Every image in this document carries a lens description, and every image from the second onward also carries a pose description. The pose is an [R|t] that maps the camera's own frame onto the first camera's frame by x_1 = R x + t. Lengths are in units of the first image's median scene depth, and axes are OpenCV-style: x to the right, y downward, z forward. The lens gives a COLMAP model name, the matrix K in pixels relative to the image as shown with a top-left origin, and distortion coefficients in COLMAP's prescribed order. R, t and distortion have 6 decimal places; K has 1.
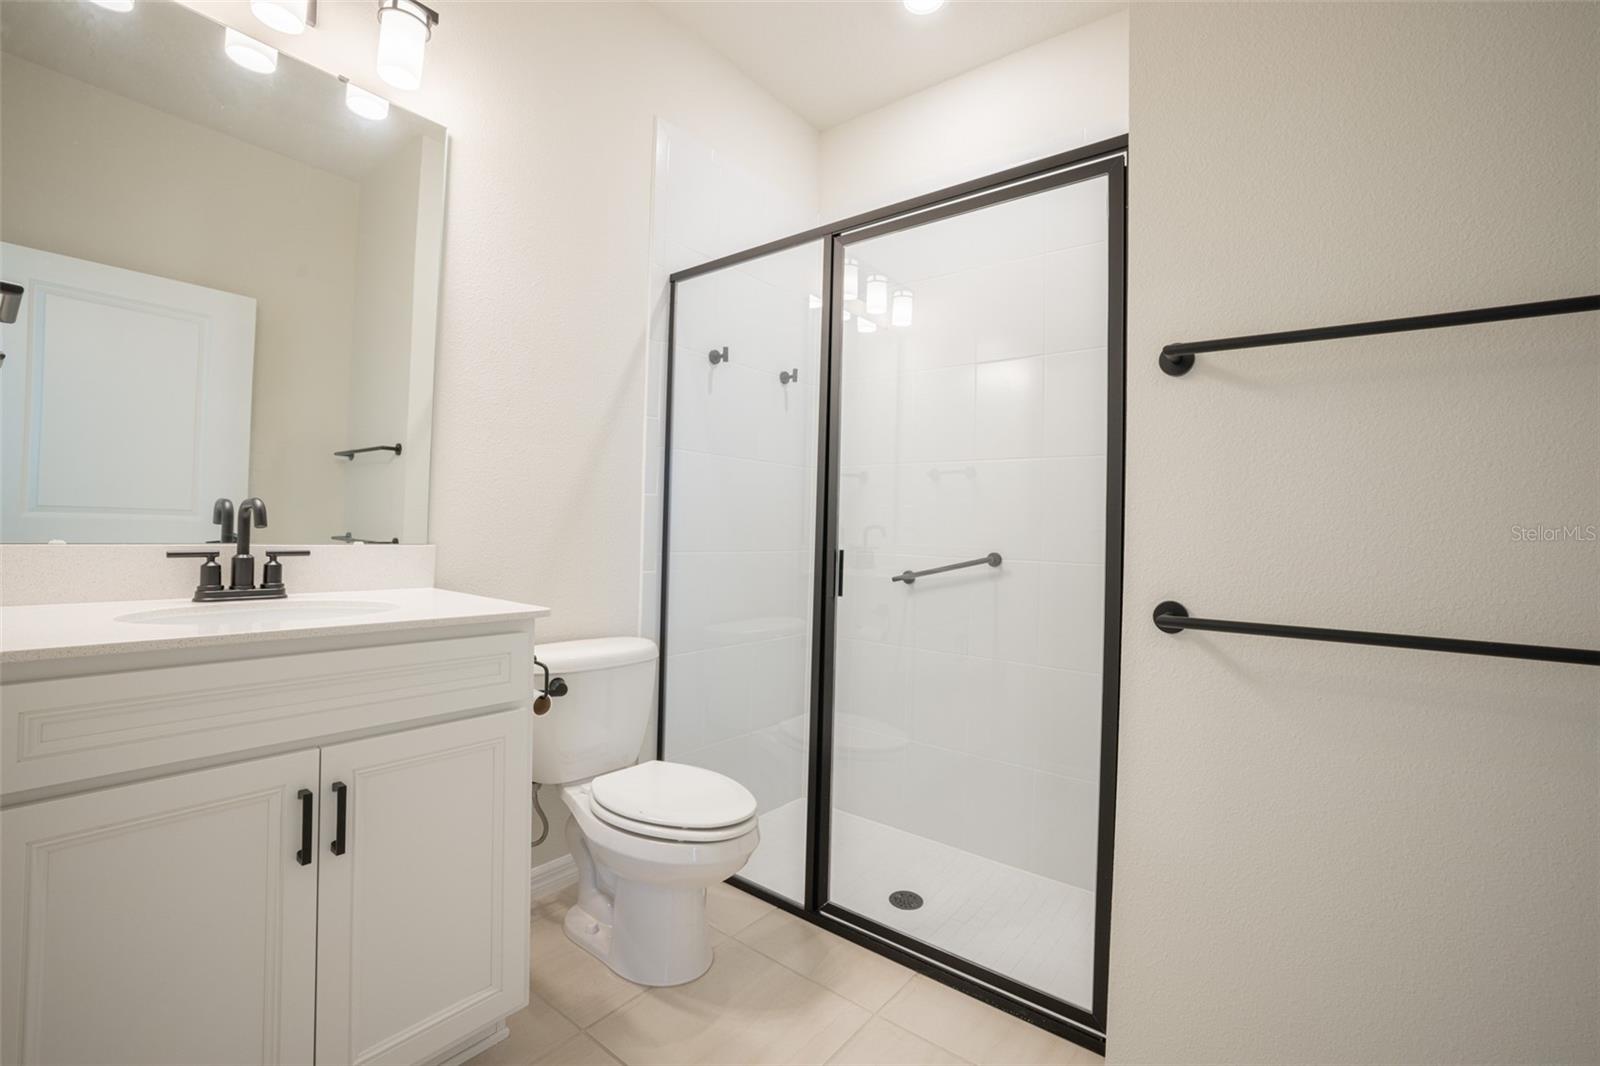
lens RADIAL K [[715.6, 0, 809.4], [0, 715.6, 519.2], [0, 0, 1]] dist [-0.047194, 0.016632]
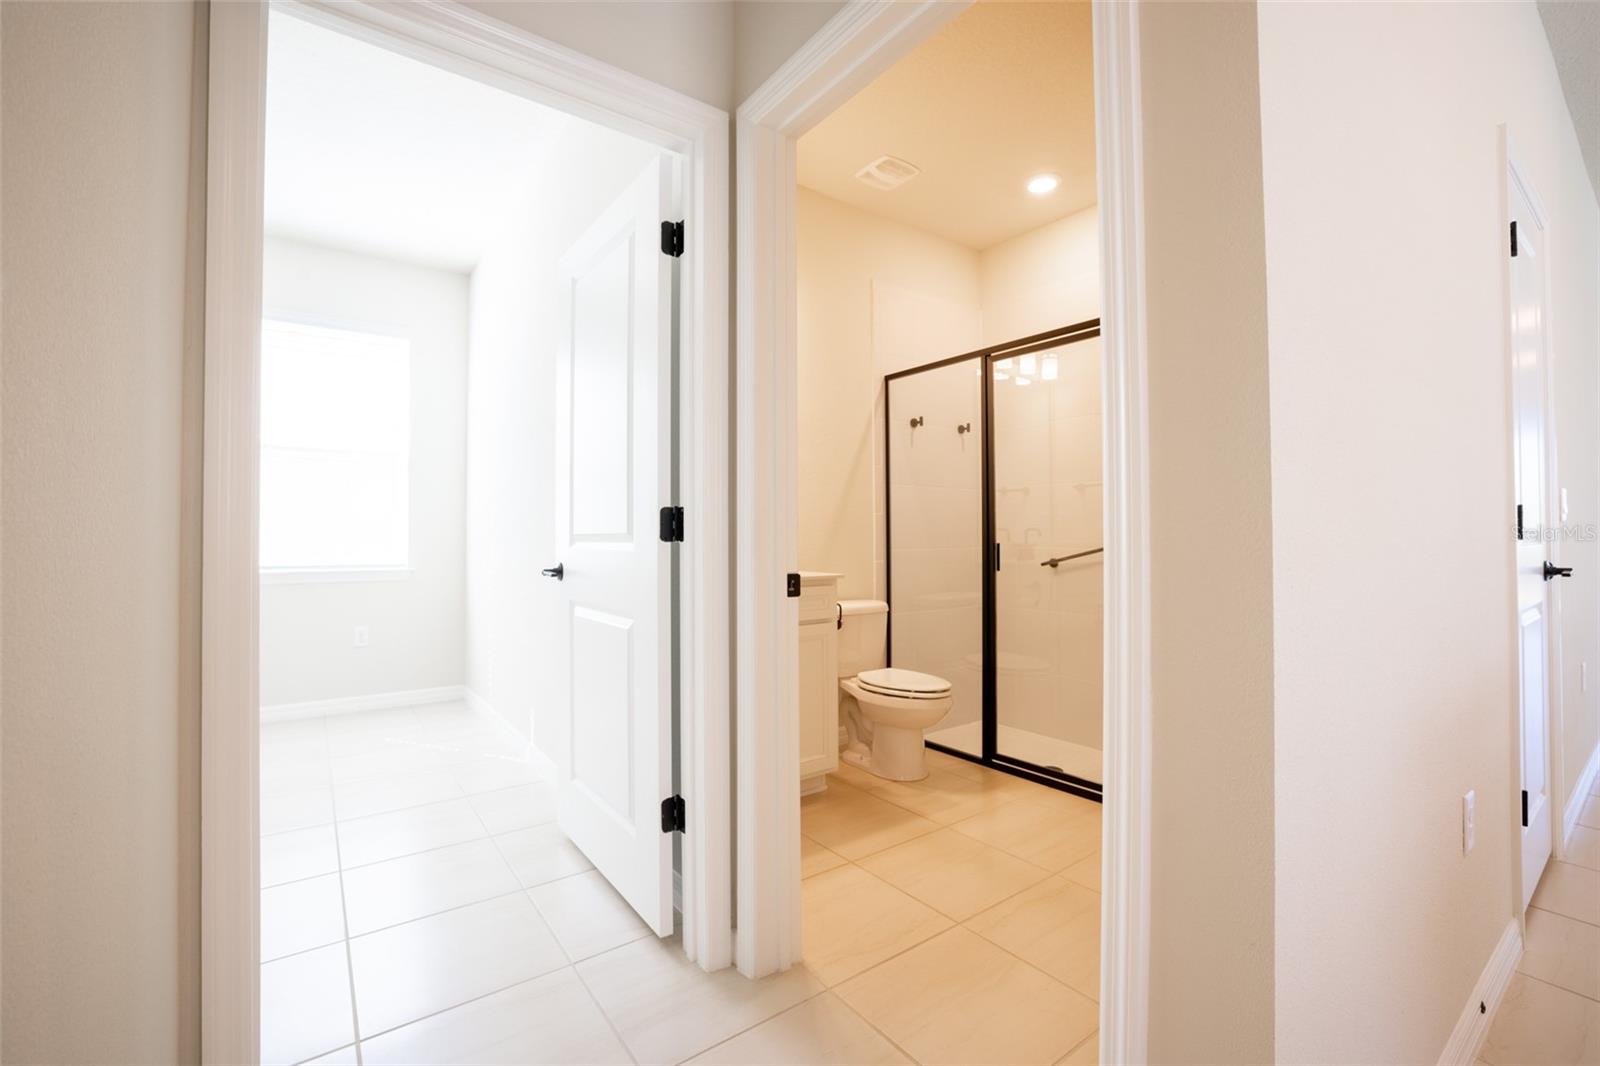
lens RADIAL K [[663.5, 0, 796.7], [0, 663.5, 527.4], [0, 0, 1]] dist [-0.011917, -0.000202]
pose [[0.957130, -0.033423, -0.287723, 0.040247], [0.033076, 0.999434, -0.006068, 0.000470], [0.287763, -0.003709, 0.957695, -0.606422]]
